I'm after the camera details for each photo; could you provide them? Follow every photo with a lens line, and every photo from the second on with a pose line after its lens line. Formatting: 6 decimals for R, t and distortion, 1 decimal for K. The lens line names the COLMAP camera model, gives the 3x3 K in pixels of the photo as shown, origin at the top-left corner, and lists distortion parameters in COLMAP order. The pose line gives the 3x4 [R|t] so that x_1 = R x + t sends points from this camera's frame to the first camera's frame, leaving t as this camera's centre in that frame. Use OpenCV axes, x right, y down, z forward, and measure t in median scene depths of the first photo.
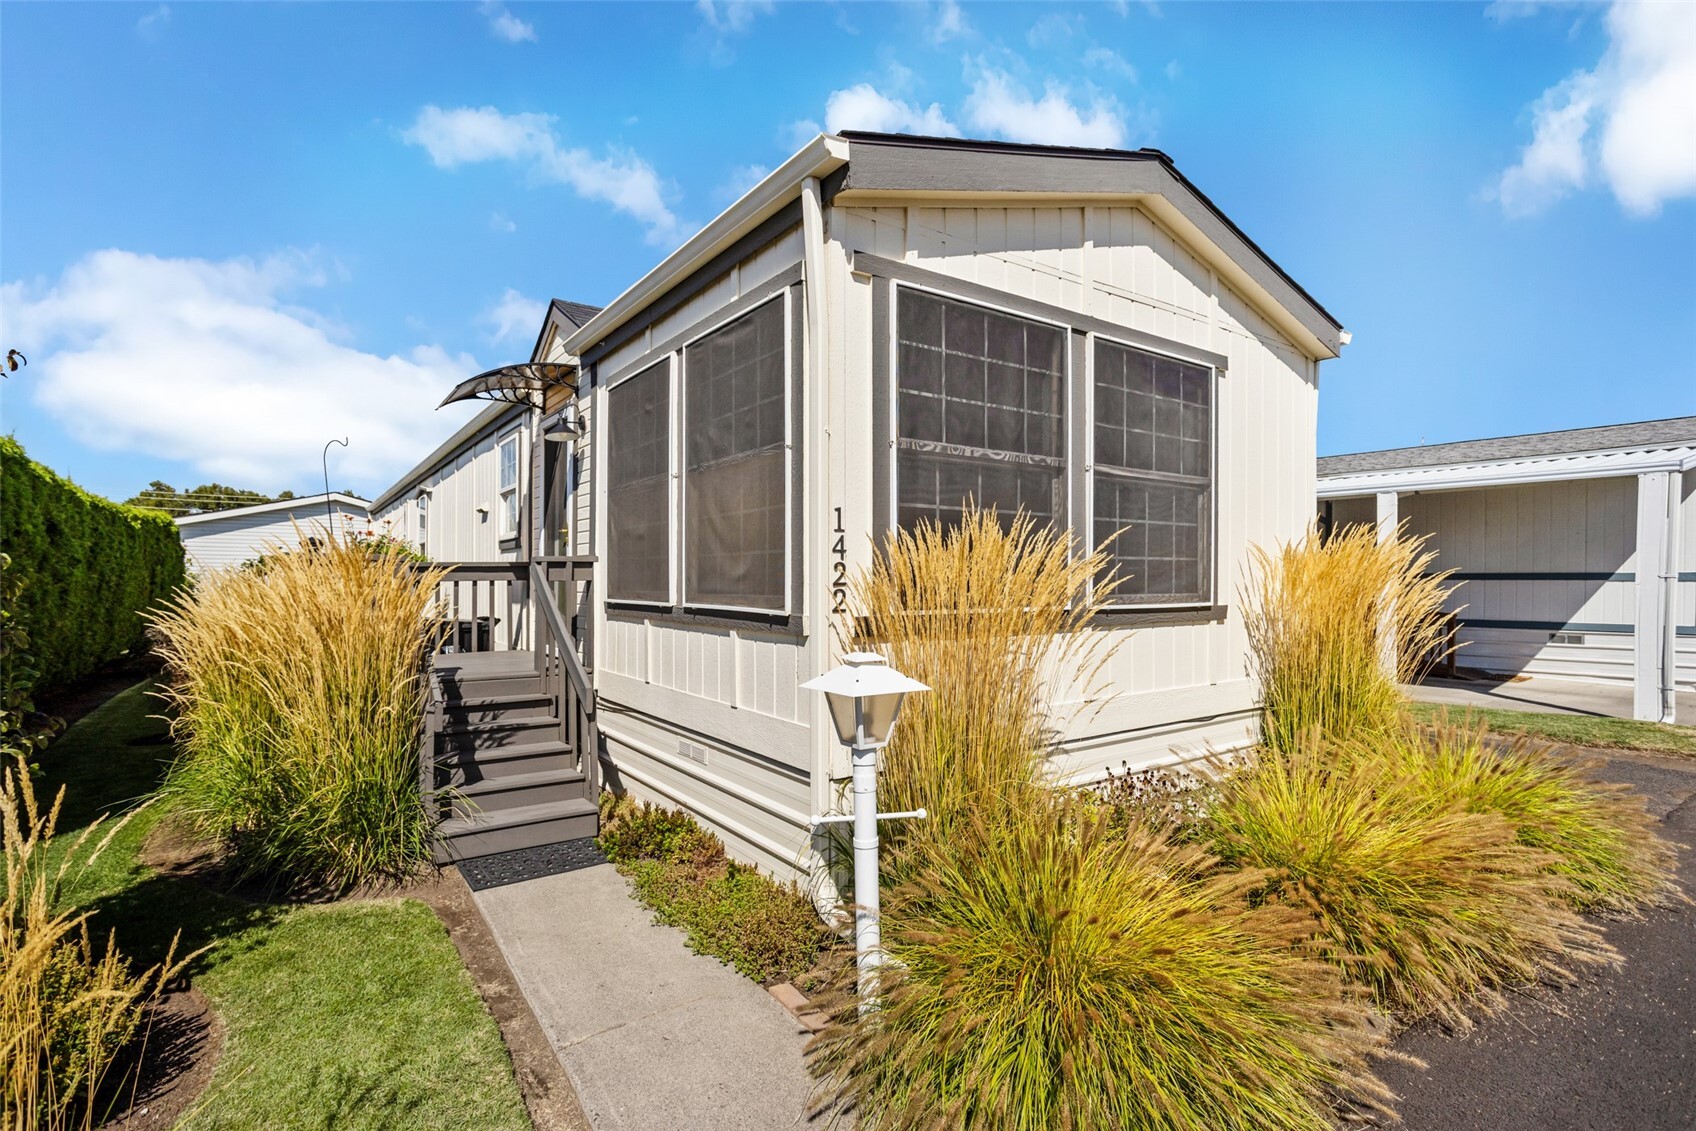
lens RADIAL K [[819.2, 0, 836.7], [0, 819.2, 580.8], [0, 0, 1]] dist [-0.034076, 0.002791]
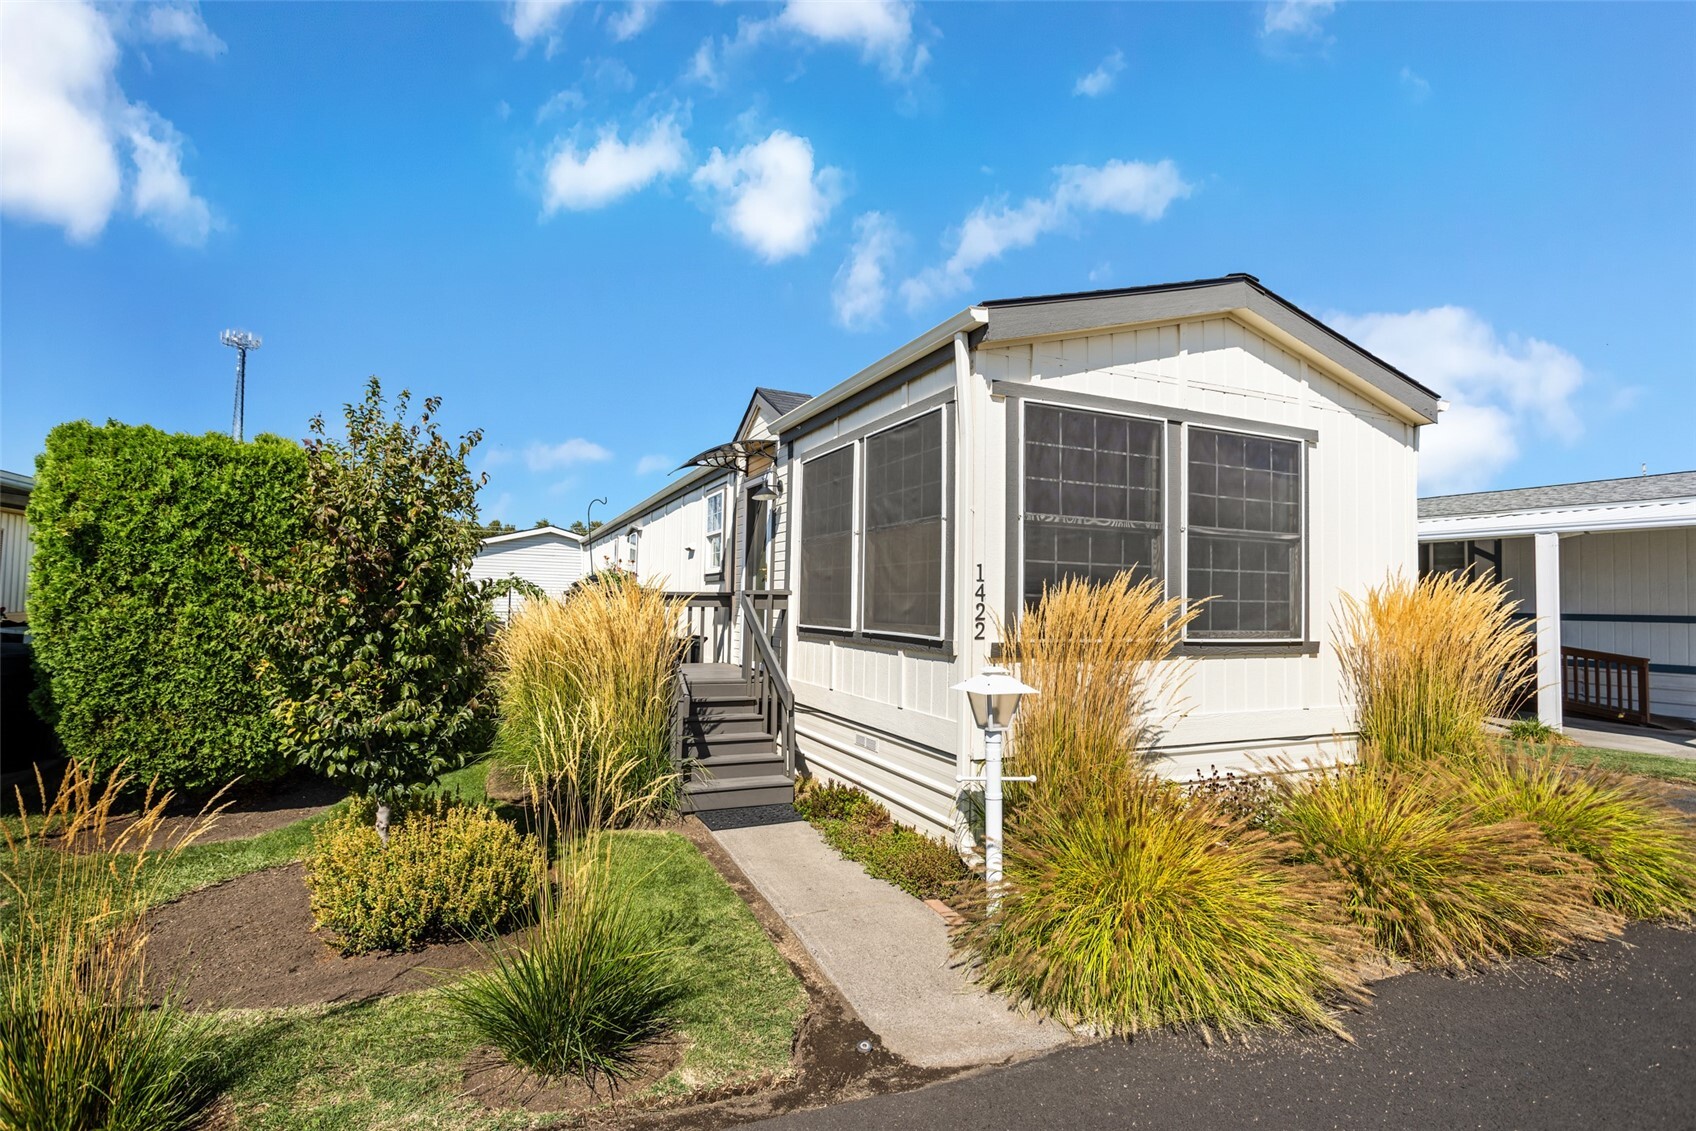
lens RADIAL K [[819.2, 0, 807.5], [0, 819.2, 572.7], [0, 0, 1]] dist [-0.034076, 0.002791]
pose [[0.976081, 0.009823, -0.217185, 0.016002], [-0.018768, 0.999057, -0.039160, -0.011506], [0.216596, 0.042300, 0.975345, -0.354106]]
